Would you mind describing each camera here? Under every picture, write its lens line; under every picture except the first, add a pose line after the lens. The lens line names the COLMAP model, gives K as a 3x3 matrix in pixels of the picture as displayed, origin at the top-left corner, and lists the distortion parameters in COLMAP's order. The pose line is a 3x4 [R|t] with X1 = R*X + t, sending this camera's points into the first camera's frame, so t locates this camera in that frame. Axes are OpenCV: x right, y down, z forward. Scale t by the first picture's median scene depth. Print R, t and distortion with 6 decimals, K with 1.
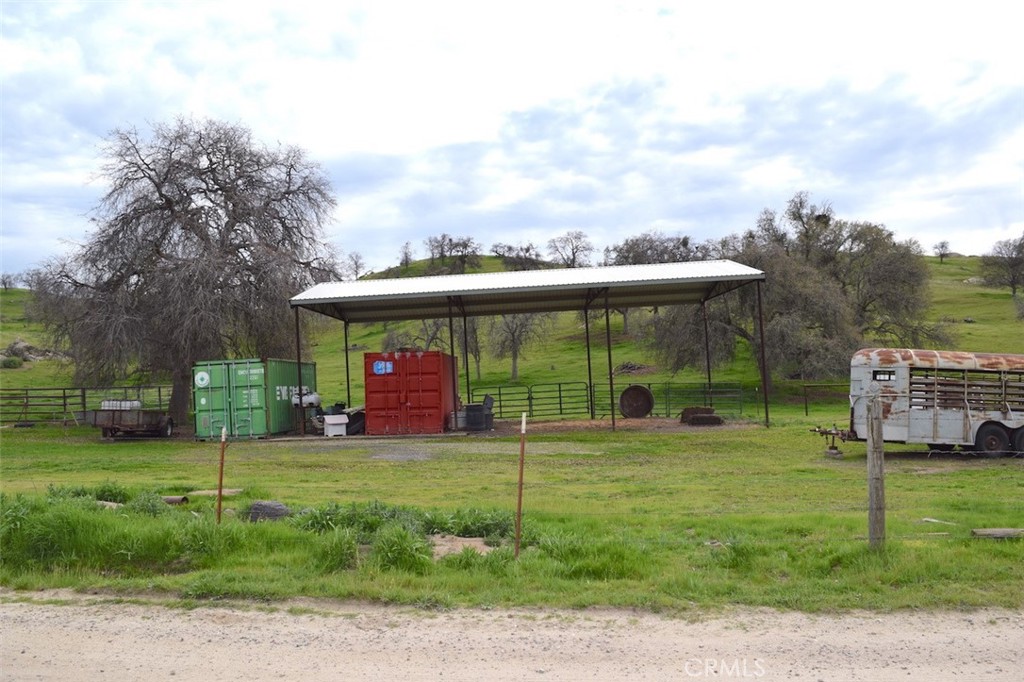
lens RADIAL K [[806.8, 0, 515.6], [0, 806.8, 344.9], [0, 0, 1]] dist [-0.095966, 0.023394]
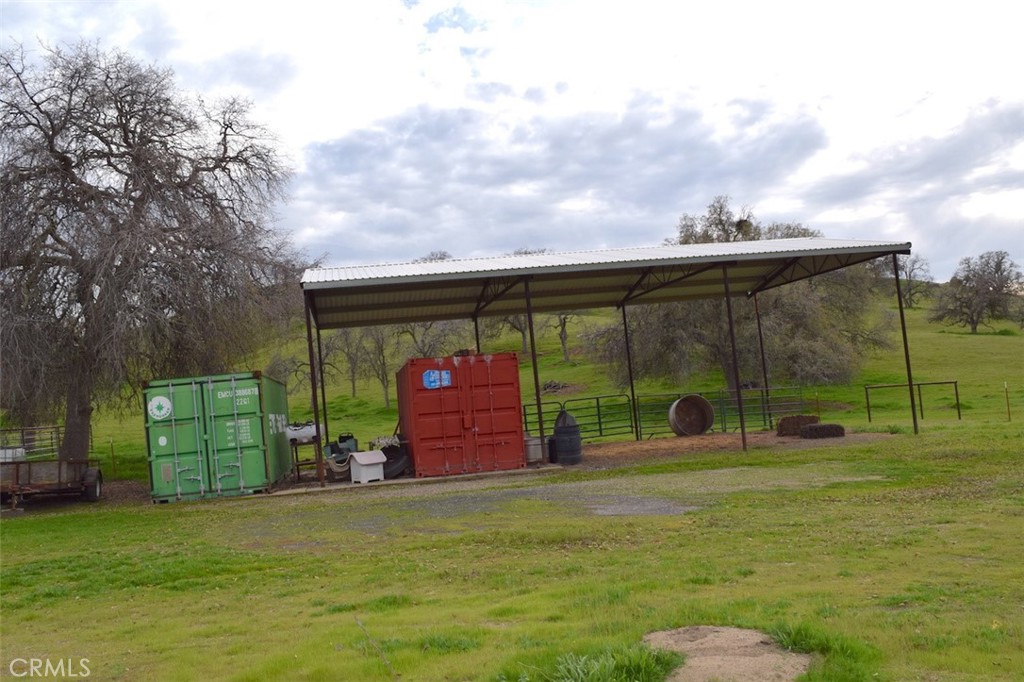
lens RADIAL K [[806.8, 0, 506.5], [0, 806.8, 342.1], [0, 0, 1]] dist [-0.095966, 0.023394]
pose [[0.976518, -0.029138, 0.213457, -0.248848], [0.038264, 0.998516, -0.038747, 0.025042], [-0.212011, 0.046004, 0.976184, 0.294465]]
